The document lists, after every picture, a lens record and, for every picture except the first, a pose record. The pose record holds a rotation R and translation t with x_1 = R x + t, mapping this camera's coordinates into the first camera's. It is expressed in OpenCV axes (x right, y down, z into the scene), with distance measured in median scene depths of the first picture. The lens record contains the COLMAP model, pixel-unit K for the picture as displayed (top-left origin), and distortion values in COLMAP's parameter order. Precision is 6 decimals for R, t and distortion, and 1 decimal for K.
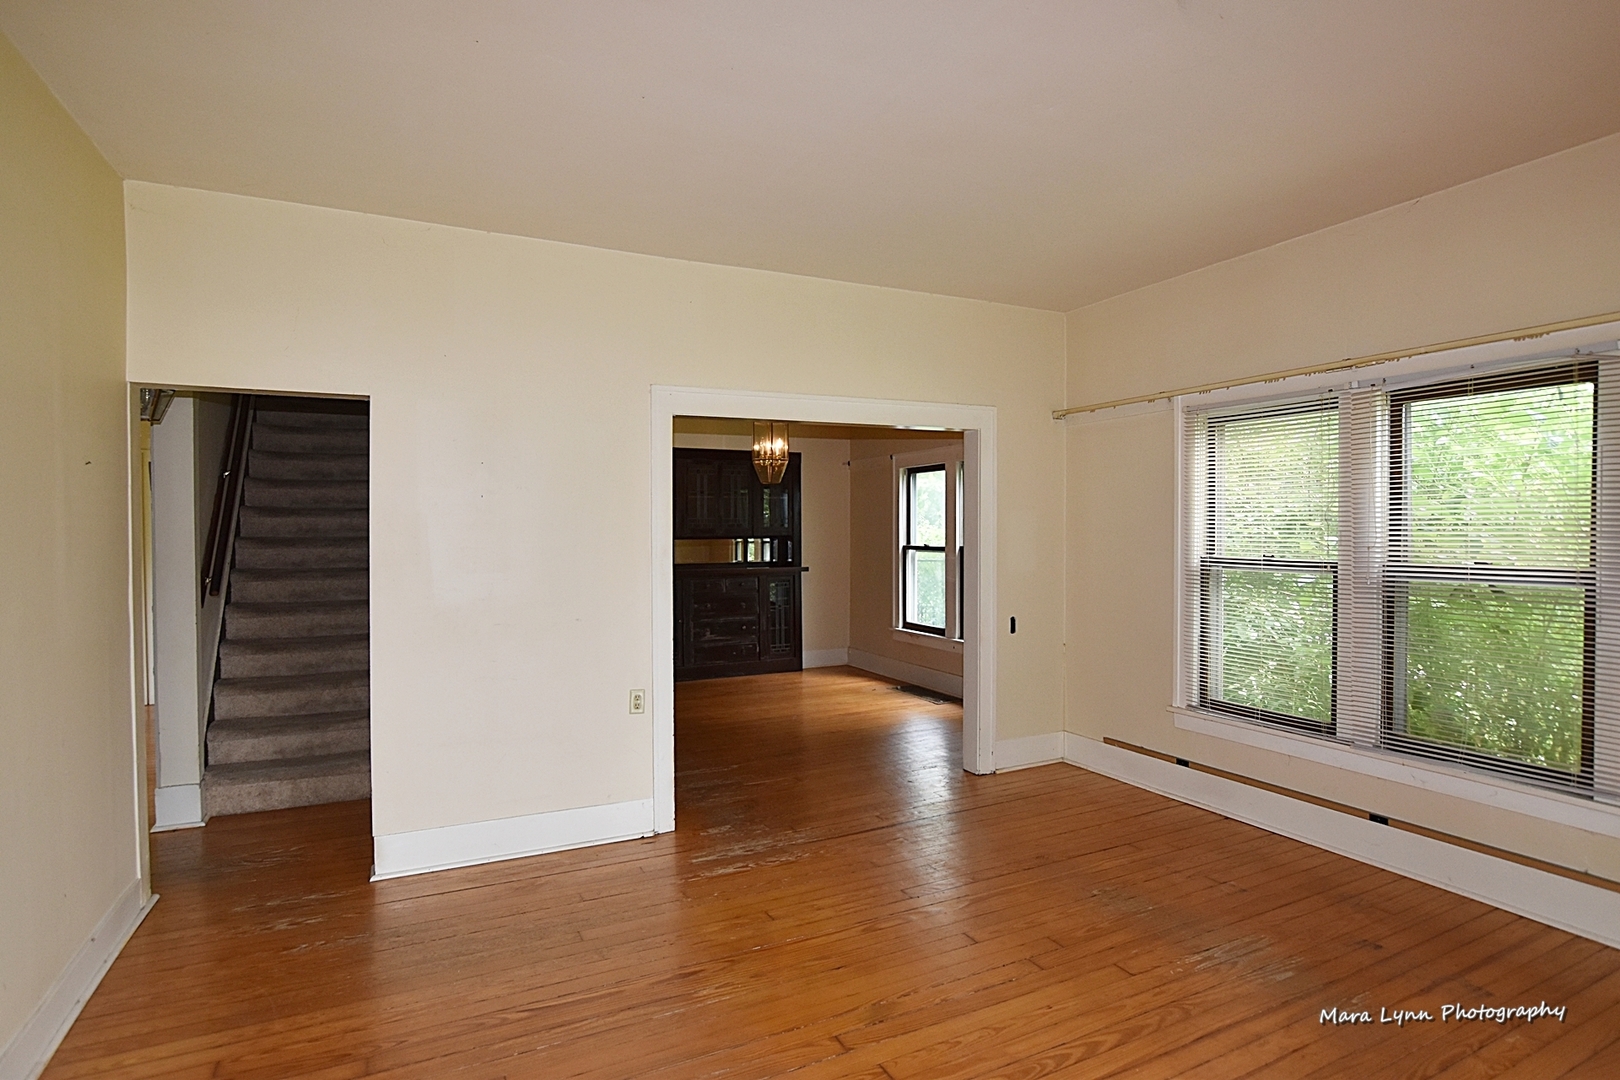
lens RADIAL K [[829.4, 0, 812.9], [0, 829.4, 547.9], [0, 0, 1]] dist [-0.002955, -0.000637]
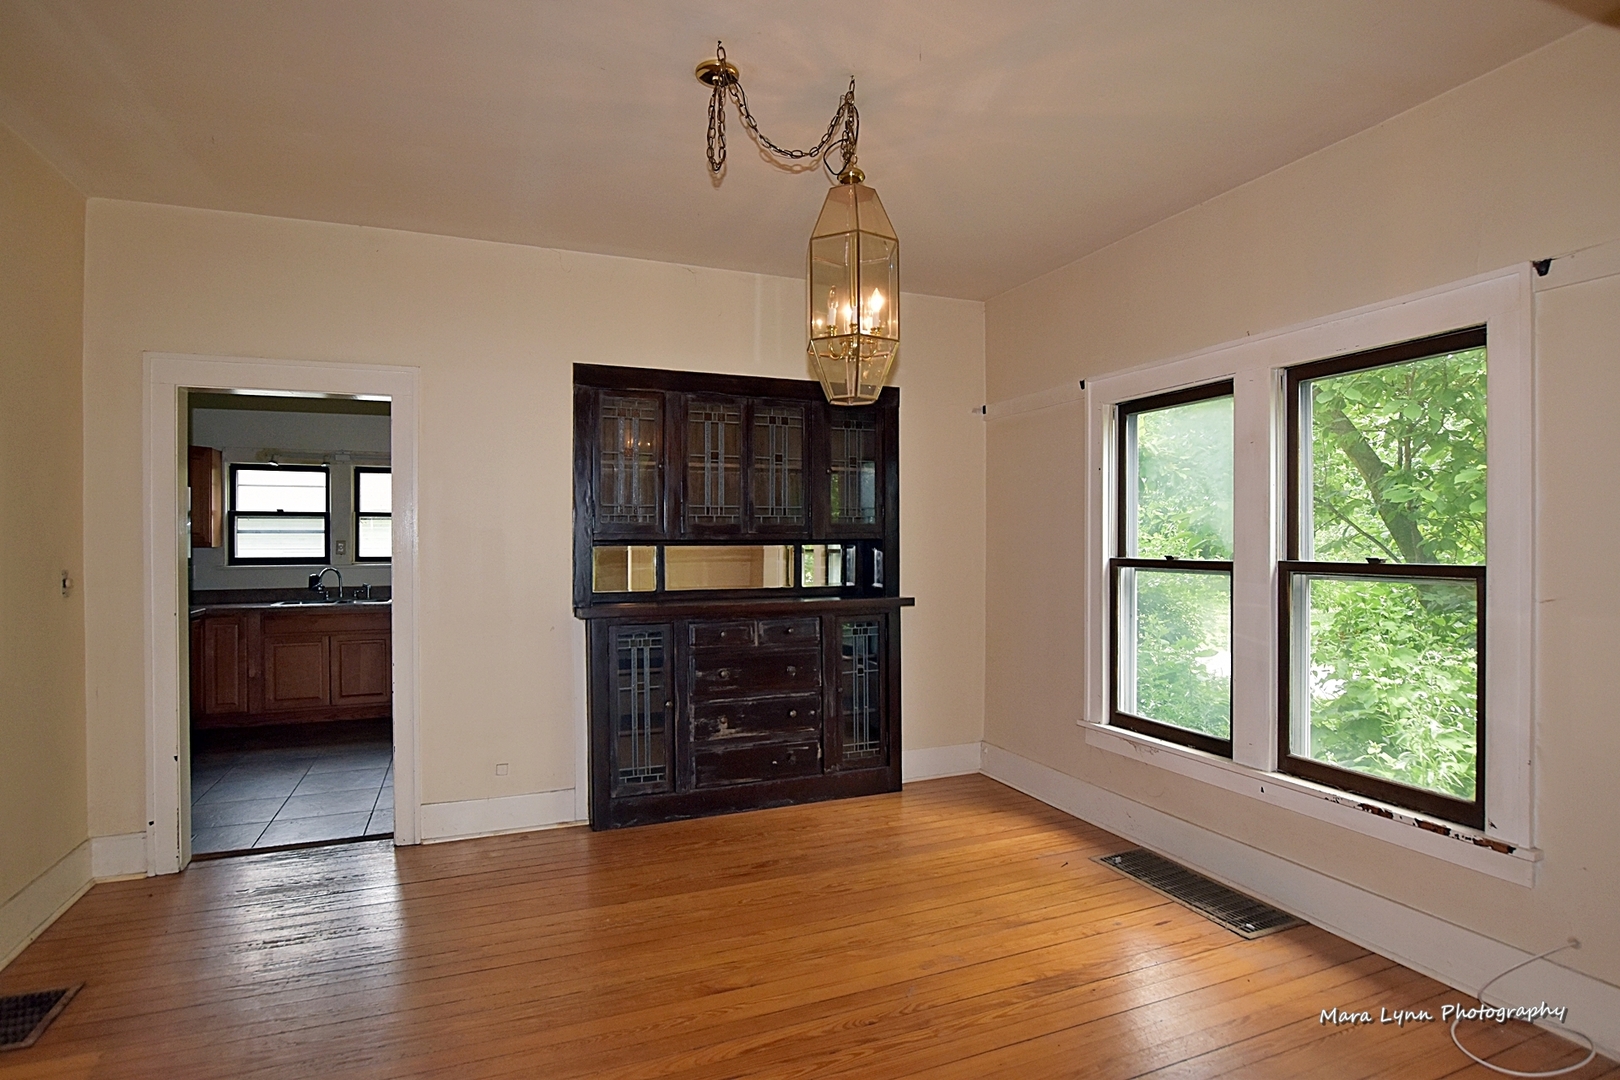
lens RADIAL K [[829.4, 0, 812.9], [0, 829.4, 547.9], [0, 0, 1]] dist [-0.002955, -0.000637]
pose [[0.997315, 0.002226, -0.073192, -0.032040], [-0.003390, 0.999870, -0.015789, -0.000559], [0.073148, 0.015995, 0.997193, 0.473031]]
